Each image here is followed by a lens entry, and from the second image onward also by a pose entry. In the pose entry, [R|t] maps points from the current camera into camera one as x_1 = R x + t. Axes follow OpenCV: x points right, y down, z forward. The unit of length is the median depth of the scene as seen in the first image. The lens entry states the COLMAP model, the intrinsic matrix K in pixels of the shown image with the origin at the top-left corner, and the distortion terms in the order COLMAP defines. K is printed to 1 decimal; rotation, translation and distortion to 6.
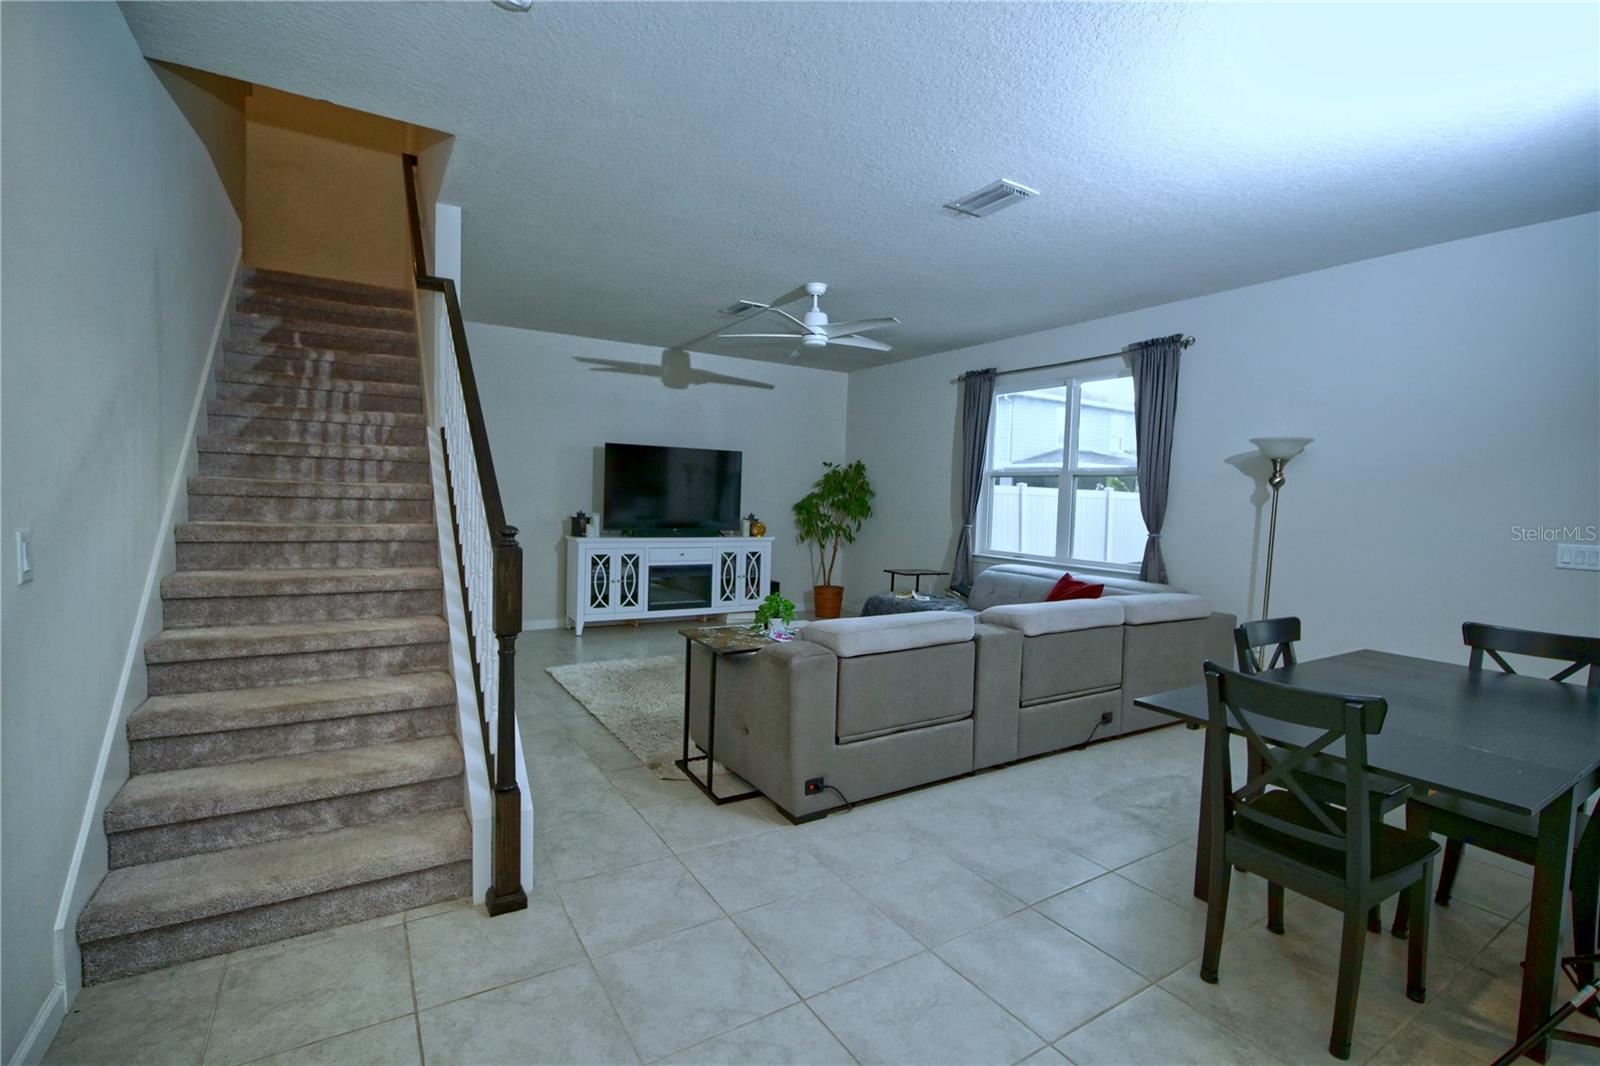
lens RADIAL K [[718.8, 0, 796.5], [0, 718.8, 532.8], [0, 0, 1]] dist [-0.020340, -0.000517]
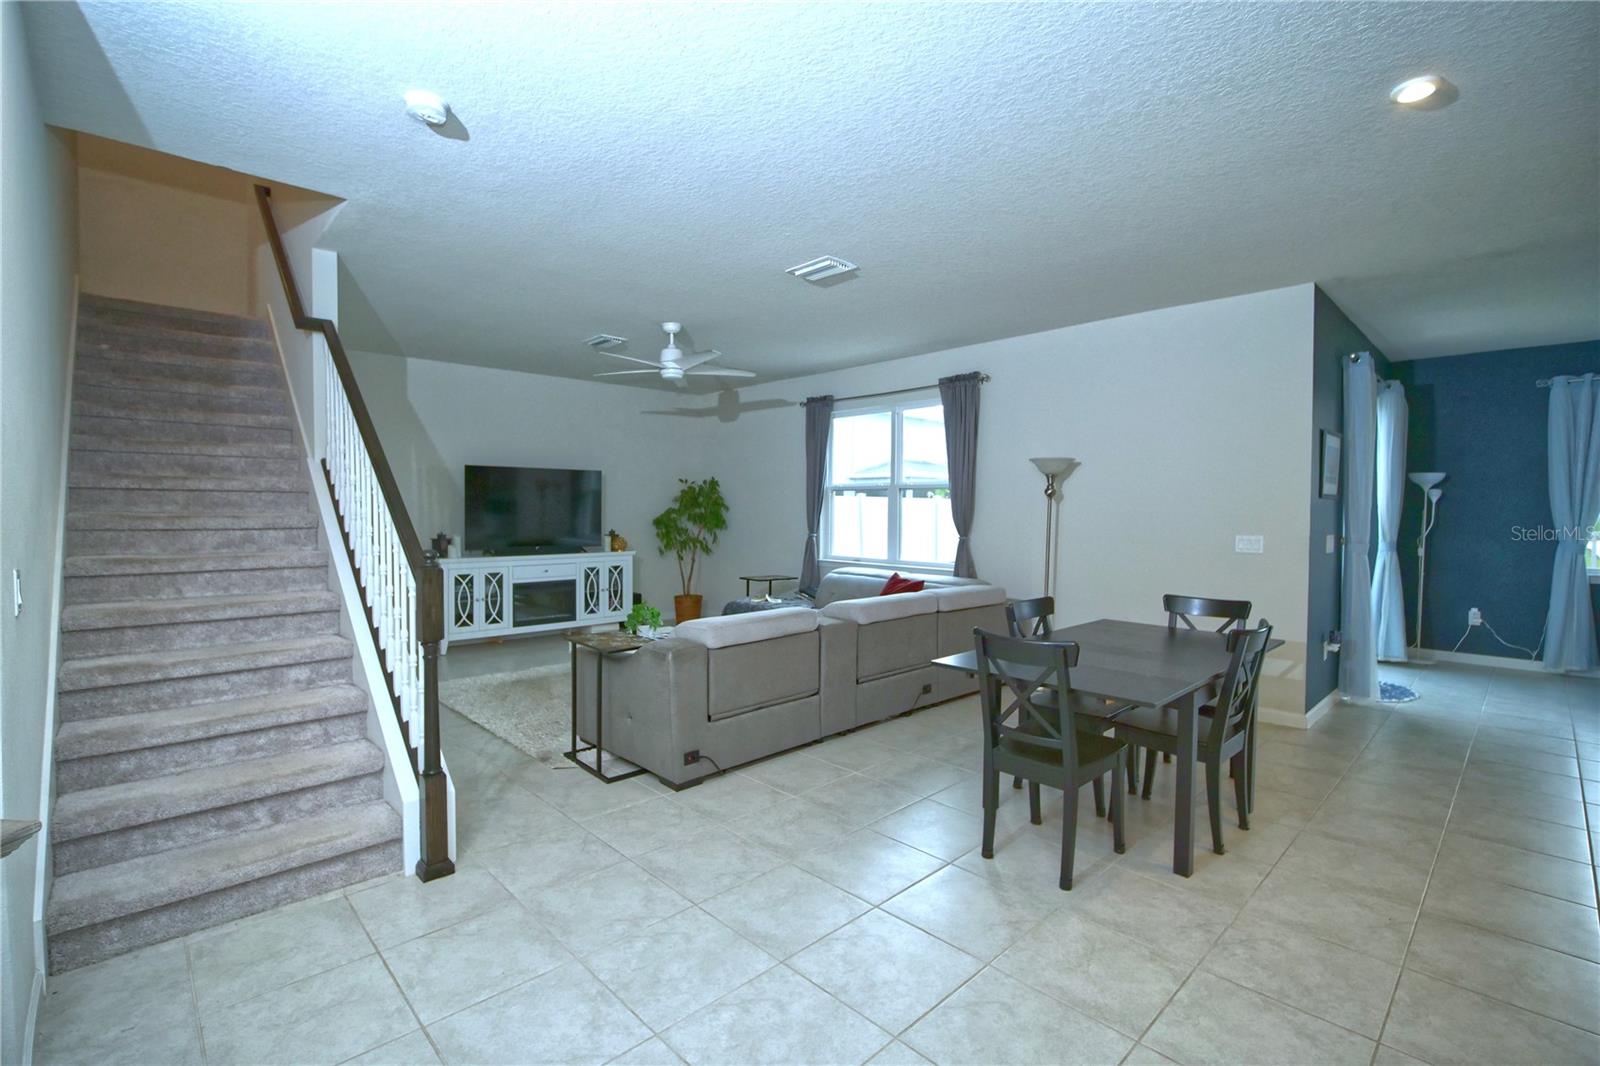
lens RADIAL K [[718.8, 0, 796.5], [0, 718.8, 532.8], [0, 0, 1]] dist [-0.020340, -0.000517]
pose [[0.978309, -0.031660, 0.204716, -0.035563], [0.034620, 0.999341, -0.010891, -0.003009], [-0.204237, 0.017742, 0.978761, -0.206700]]
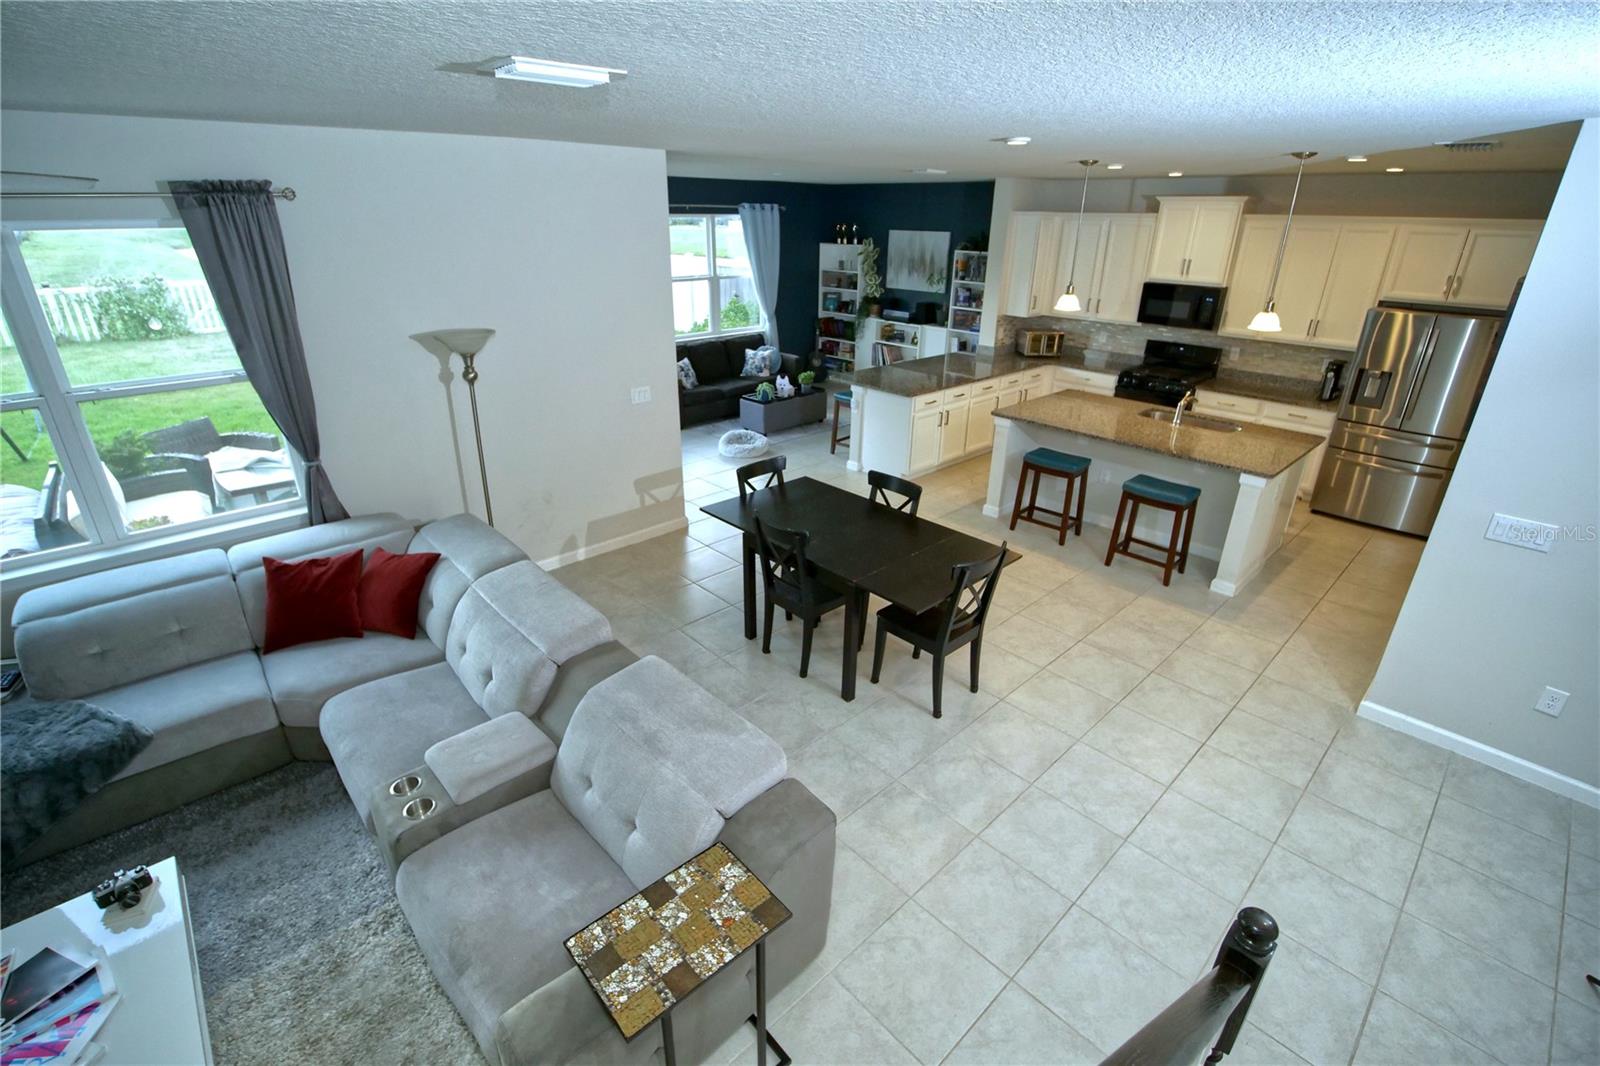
lens RADIAL K [[718.8, 0, 796.5], [0, 718.8, 532.8], [0, 0, 1]] dist [-0.020340, -0.000517]
pose [[-0.198962, -0.420919, 0.885009, -0.518756], [0.036369, 0.899271, 0.435878, -0.408115], [-0.979332, 0.118910, -0.163612, 1.059181]]
